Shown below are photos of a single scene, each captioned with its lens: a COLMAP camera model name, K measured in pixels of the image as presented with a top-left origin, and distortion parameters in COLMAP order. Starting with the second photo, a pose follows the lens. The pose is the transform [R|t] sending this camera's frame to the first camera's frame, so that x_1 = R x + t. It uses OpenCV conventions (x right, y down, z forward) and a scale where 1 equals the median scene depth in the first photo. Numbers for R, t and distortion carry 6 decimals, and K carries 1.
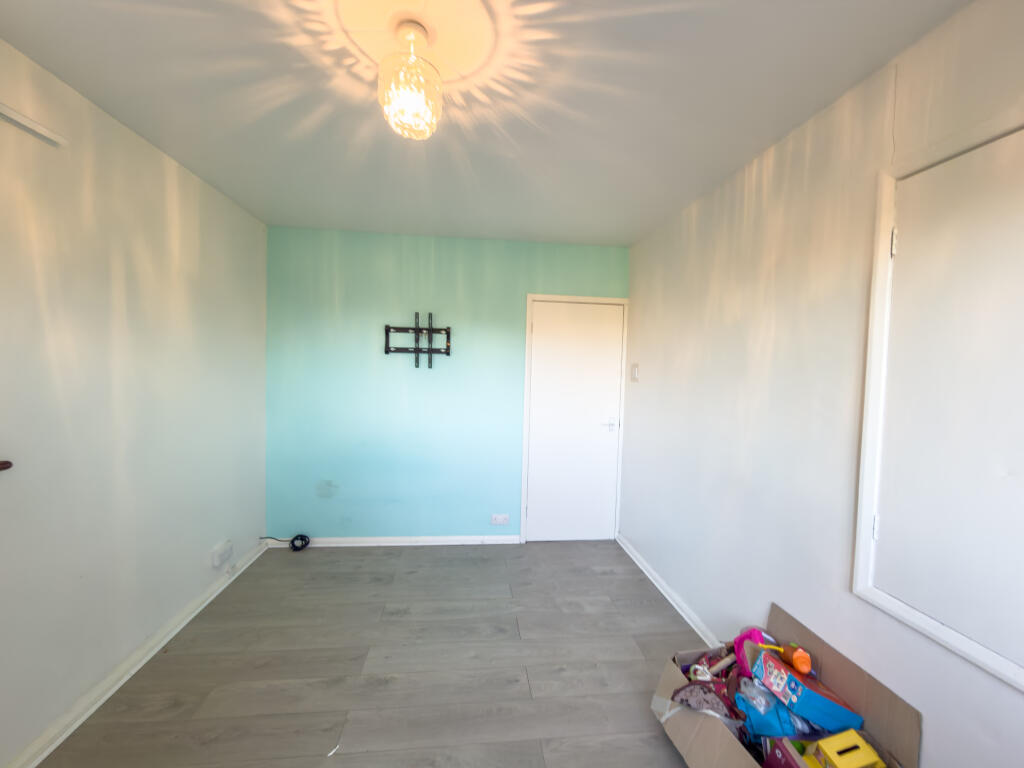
lens RADIAL K [[409.1, 0, 511.5], [0, 409.1, 384.0], [0, 0, 1]] dist [-0.002921, -0.000014]
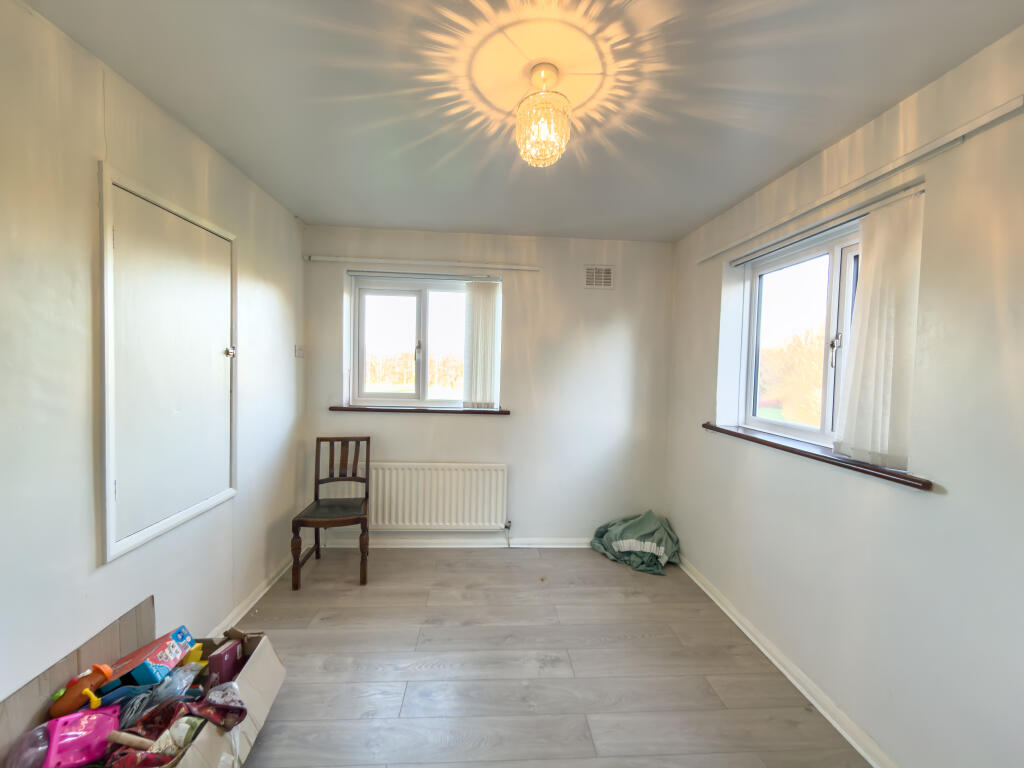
lens RADIAL K [[409.1, 0, 511.5], [0, 409.1, 384.0], [0, 0, 1]] dist [-0.002921, -0.000014]
pose [[-0.997640, -0.053099, 0.043532, -0.129959], [-0.049299, 0.995232, 0.084154, -0.050562], [-0.047793, 0.081810, -0.995501, 1.153987]]
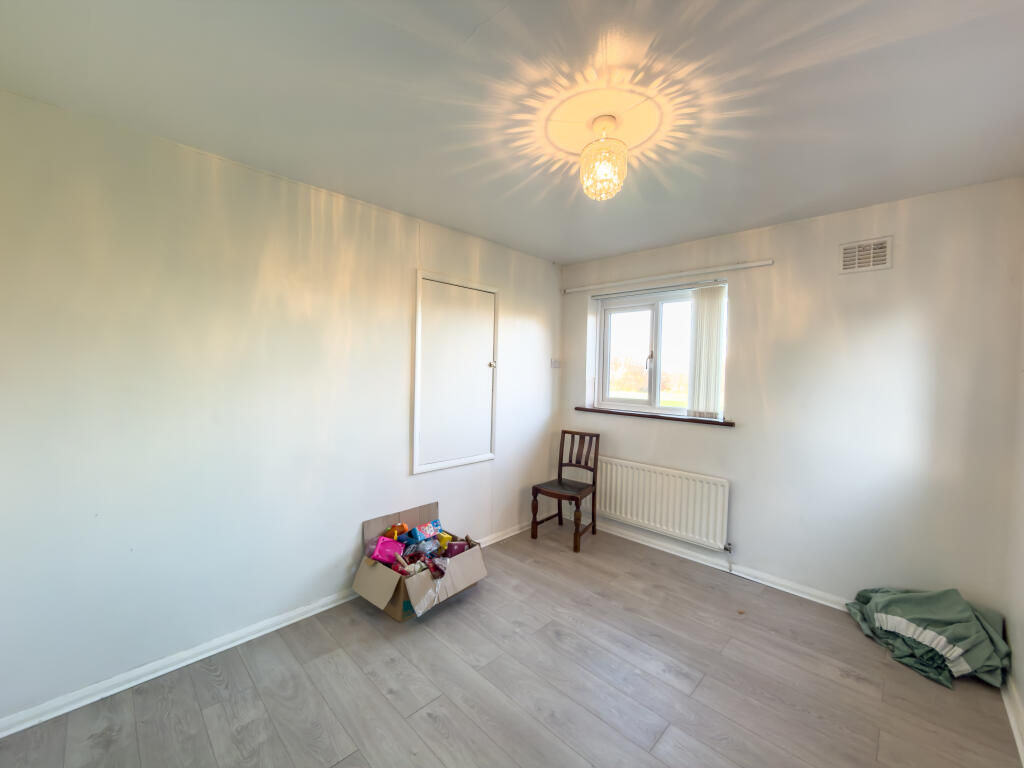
lens RADIAL K [[409.1, 0, 511.5], [0, 409.1, 384.0], [0, 0, 1]] dist [-0.002921, -0.000014]
pose [[-0.632023, -0.063623, 0.772333, -0.597574], [-0.005374, 0.996960, 0.077730, -0.057277], [-0.774931, 0.044977, -0.630444, 1.111722]]
